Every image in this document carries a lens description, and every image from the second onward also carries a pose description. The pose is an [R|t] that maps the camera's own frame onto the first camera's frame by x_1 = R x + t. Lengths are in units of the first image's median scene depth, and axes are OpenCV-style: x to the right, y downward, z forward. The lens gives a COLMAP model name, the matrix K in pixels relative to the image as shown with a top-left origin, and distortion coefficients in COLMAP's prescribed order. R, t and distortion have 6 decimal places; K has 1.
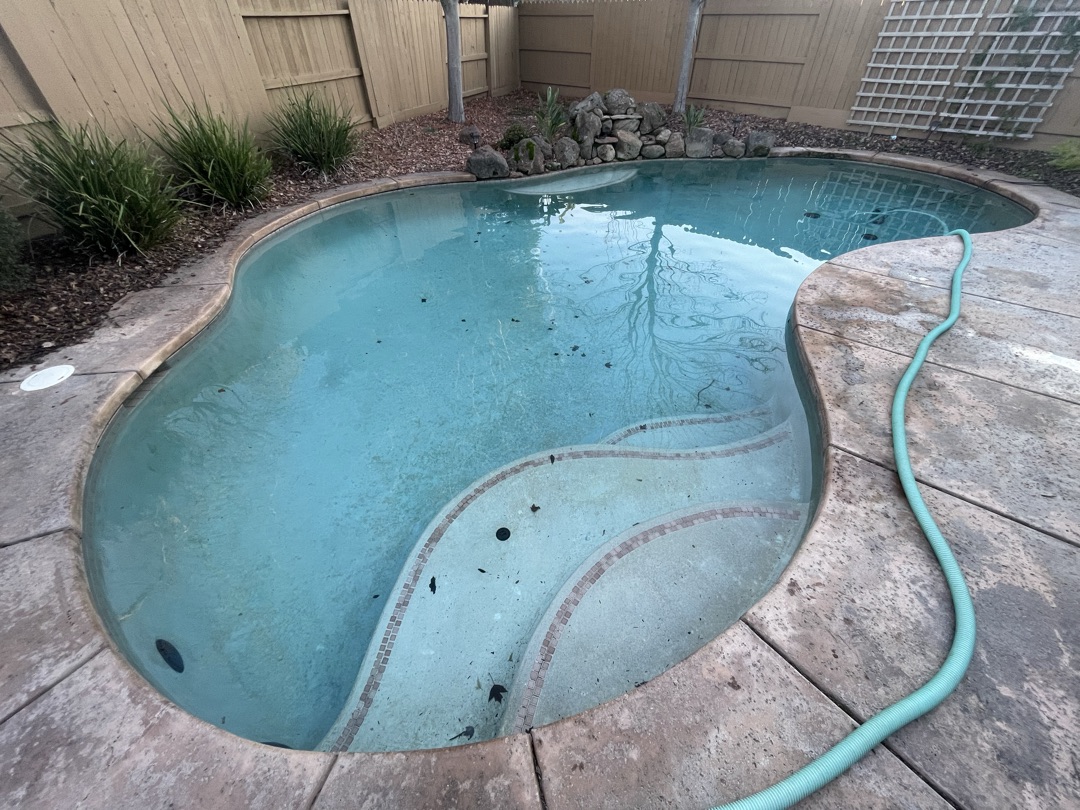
lens RADIAL K [[438.2, 0, 543.2], [0, 438.2, 404.9], [0, 0, 1]] dist [0.002028, 0.000277]
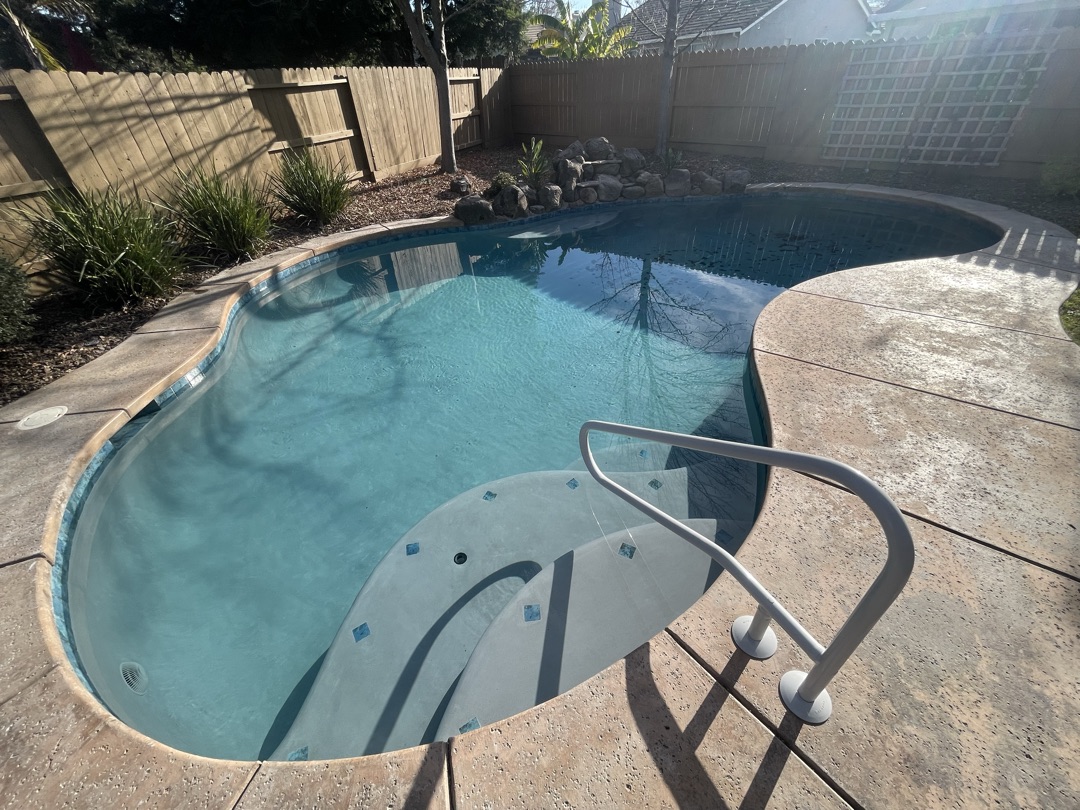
lens RADIAL K [[438.2, 0, 538.1], [0, 438.2, 404.0], [0, 0, 1]] dist [0.002028, 0.000277]
pose [[0.999353, -0.026908, -0.023879, 0.138950], [0.024913, 0.996464, -0.080242, 0.026769], [0.025954, 0.079595, 0.996489, -0.051975]]
